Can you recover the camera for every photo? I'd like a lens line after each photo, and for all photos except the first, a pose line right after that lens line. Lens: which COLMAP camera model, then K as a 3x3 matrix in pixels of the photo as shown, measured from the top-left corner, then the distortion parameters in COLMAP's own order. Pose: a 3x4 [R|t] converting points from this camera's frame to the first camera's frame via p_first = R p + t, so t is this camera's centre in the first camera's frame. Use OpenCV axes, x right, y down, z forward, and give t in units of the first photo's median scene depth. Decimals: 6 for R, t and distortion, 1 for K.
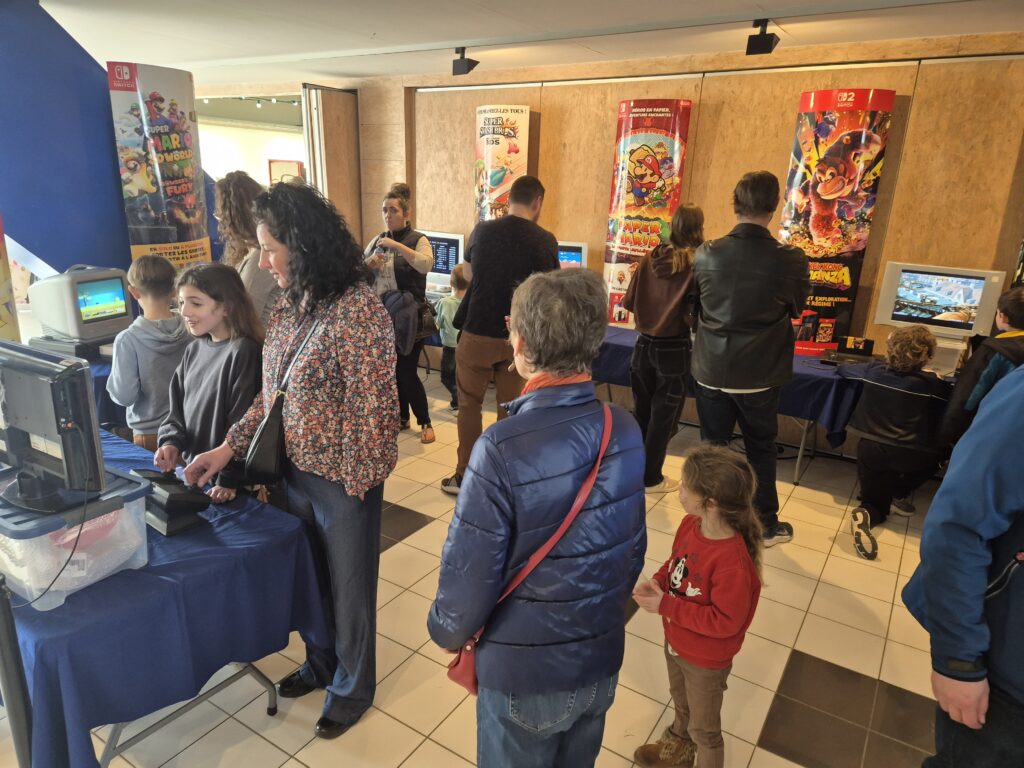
lens RADIAL K [[691.8, 0, 490.4], [0, 691.8, 401.1], [0, 0, 1]] dist [0.064425, -0.051698]
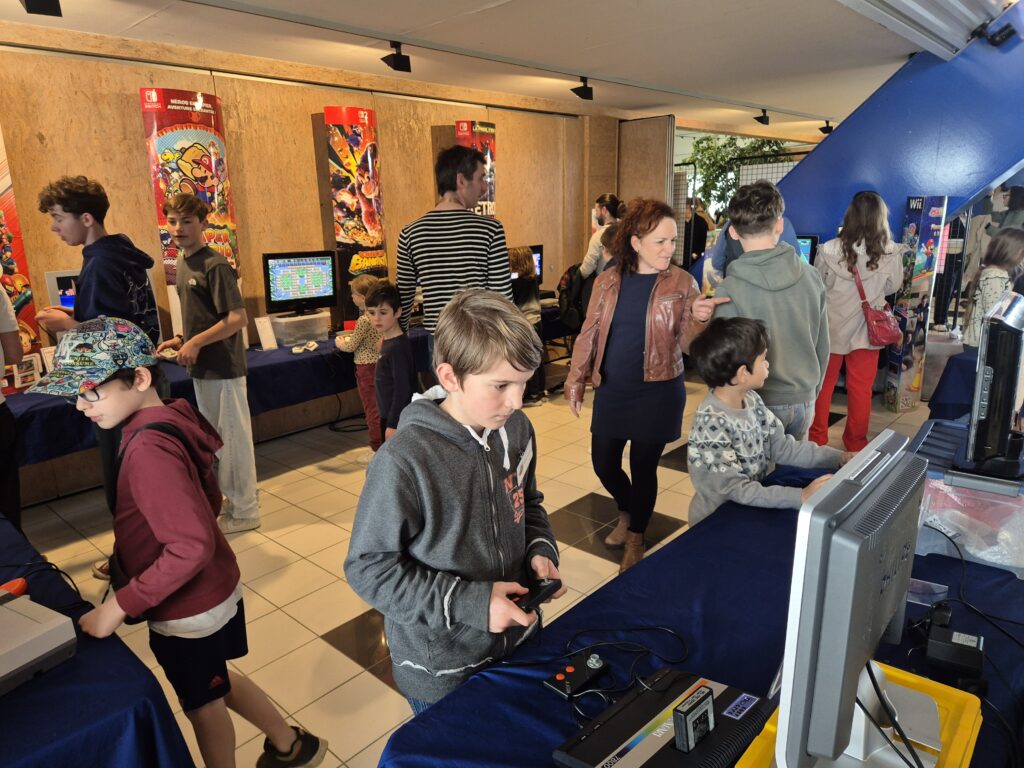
lens RADIAL K [[691.8, 0, 506.0], [0, 691.8, 386.4], [0, 0, 1]] dist [0.064425, -0.051698]
pose [[0.158813, -0.273797, 0.948585, -0.704176], [0.332936, 0.919355, 0.209620, -0.162310], [-0.929479, 0.282528, 0.237162, 0.587129]]
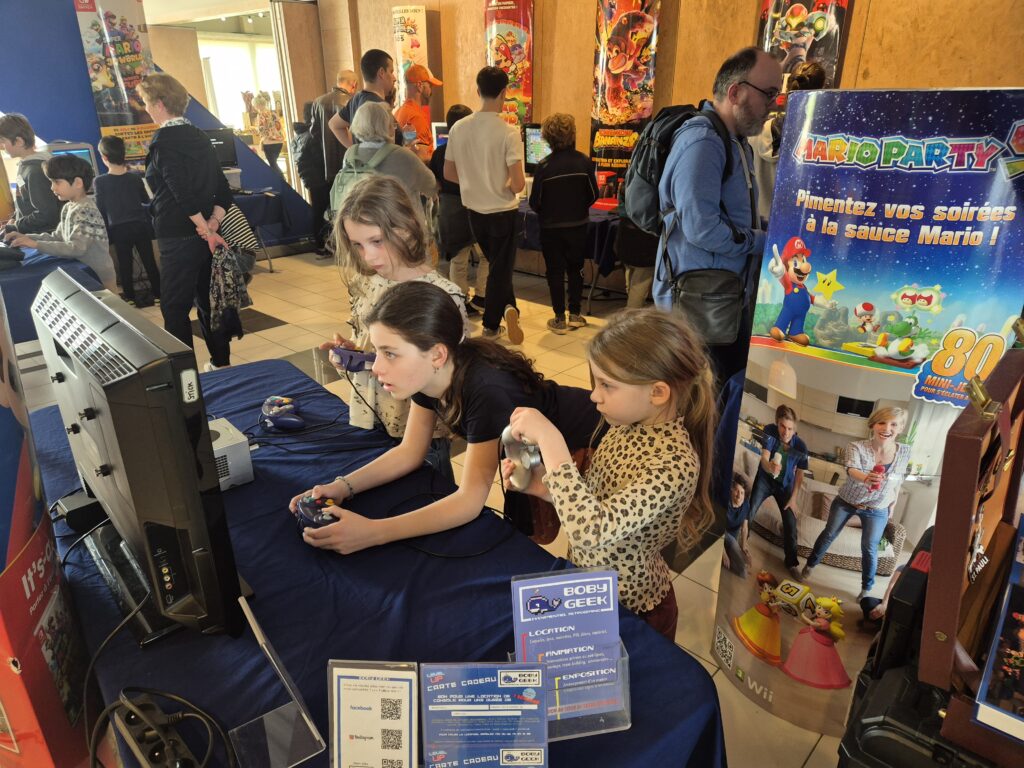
lens RADIAL K [[691.8, 0, 501.6], [0, 691.8, 390.1], [0, 0, 1]] dist [0.064425, -0.051698]
pose [[0.983268, 0.037079, -0.178353, 0.520631], [-0.020648, 0.995441, 0.093114, 0.145186], [0.180992, -0.087873, 0.979551, -0.260639]]
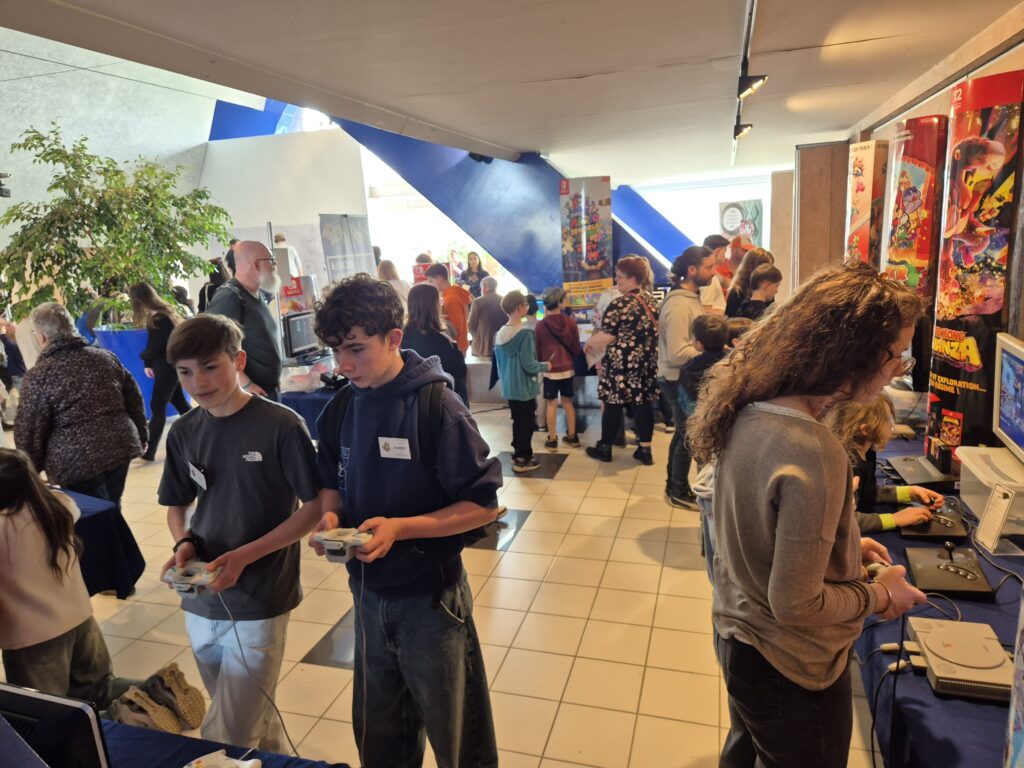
lens RADIAL K [[691.8, 0, 510.4], [0, 691.8, 380.8], [0, 0, 1]] dist [0.064425, -0.051698]
pose [[0.277503, 0.156248, -0.947934, 1.042142], [-0.223696, 0.970076, 0.094411, -0.118974], [0.934319, 0.185850, 0.304151, 0.407508]]
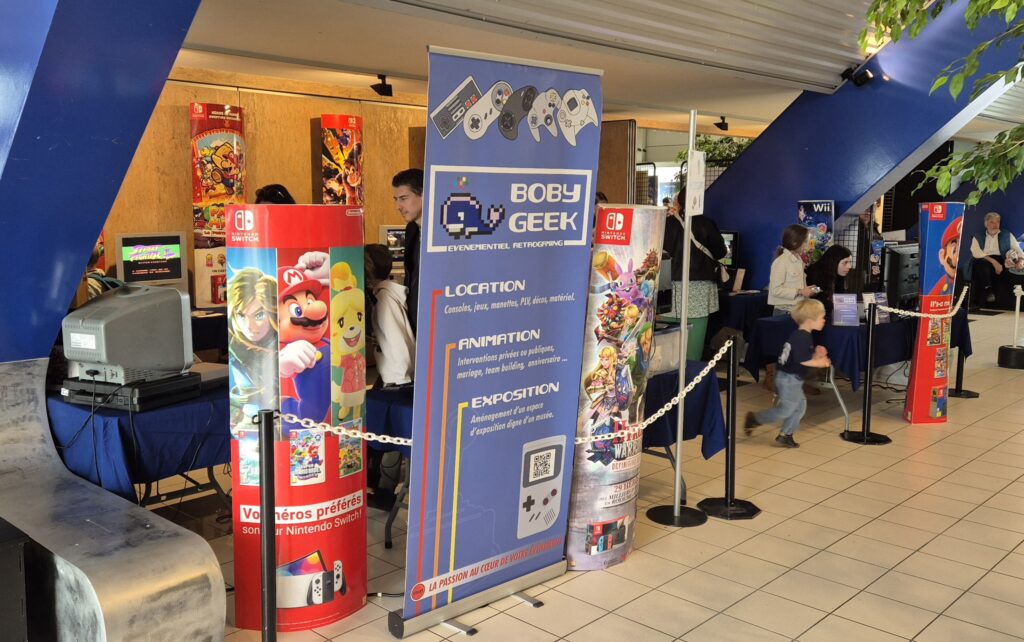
lens RADIAL K [[955.7, 0, 506.8], [0, 955.7, 318.8], [0, 0, 1]] dist [0.075925, 0.000000]
pose [[0.169861, -0.148592, 0.974201, -1.431725], [0.302240, 0.948780, 0.092017, -0.113927], [-0.937976, 0.278813, 0.206071, 0.369212]]
